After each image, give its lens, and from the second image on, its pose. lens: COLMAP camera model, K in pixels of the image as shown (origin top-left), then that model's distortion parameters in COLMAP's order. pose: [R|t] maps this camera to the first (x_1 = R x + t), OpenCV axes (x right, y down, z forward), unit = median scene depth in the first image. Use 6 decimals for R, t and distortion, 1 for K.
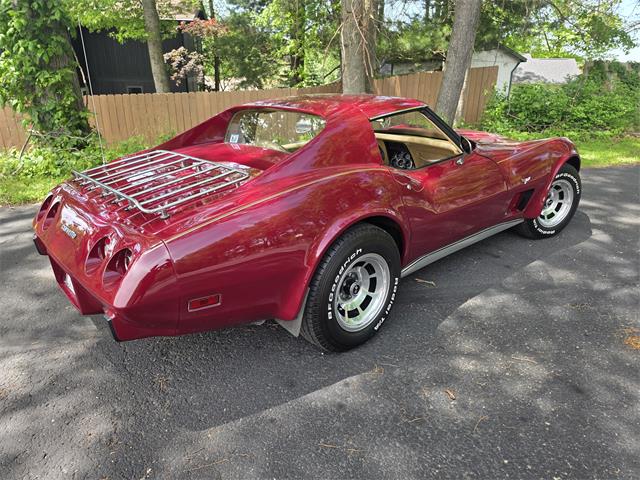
lens RADIAL K [[443.7, 0, 318.5], [0, 443.7, 244.5], [0, 0, 1]] dist [0.017086, -0.029911]
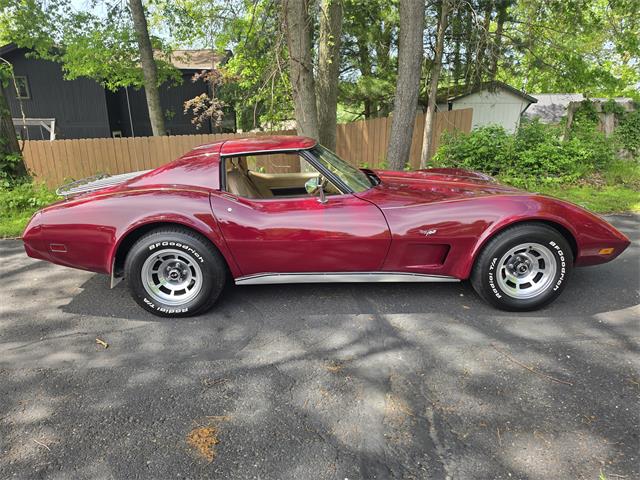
lens RADIAL K [[443.7, 0, 309.2], [0, 443.7, 247.9], [0, 0, 1]] dist [0.017086, -0.029911]
pose [[0.989100, 0.032837, -0.143537, 0.594048], [-0.044009, 0.996184, -0.075369, -0.048149], [0.140514, 0.080865, 0.986771, 0.101914]]
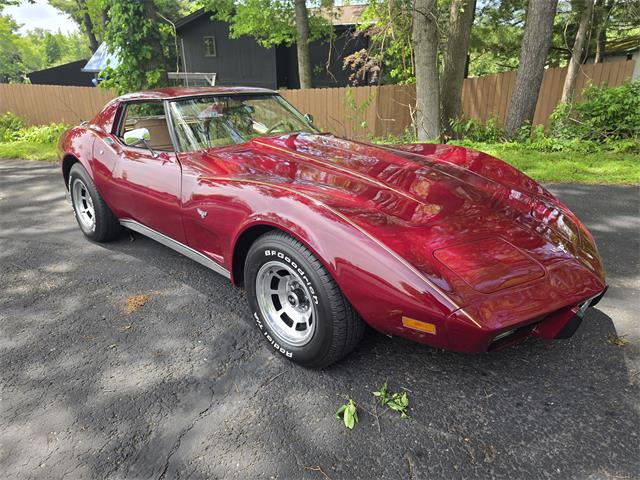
lens RADIAL K [[443.7, 0, 313.9], [0, 443.7, 240.2], [0, 0, 1]] dist [0.017086, -0.029911]
pose [[0.866824, 0.166091, -0.470138, 0.957835], [-0.170827, 0.984751, 0.032930, -0.024809], [0.468438, 0.051768, 0.881979, 0.110785]]
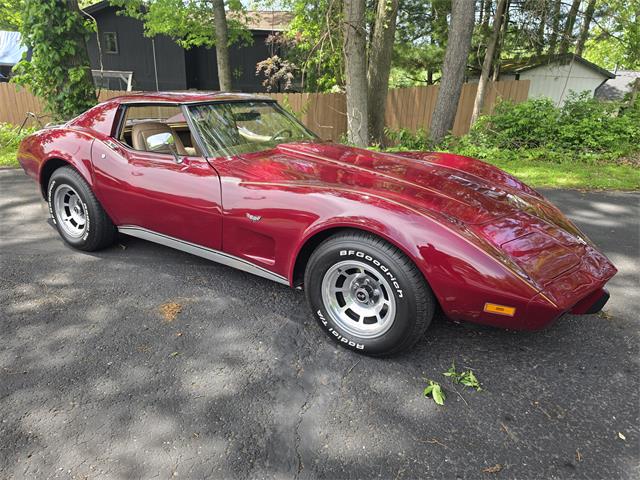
lens RADIAL K [[443.7, 0, 314.1], [0, 443.7, 241.3], [0, 0, 1]] dist [0.017086, -0.029911]
pose [[0.951955, 0.134915, -0.274916, 0.794328], [-0.142674, 0.989735, -0.008326, 0.009694], [0.270971, 0.047150, 0.961432, 0.005143]]
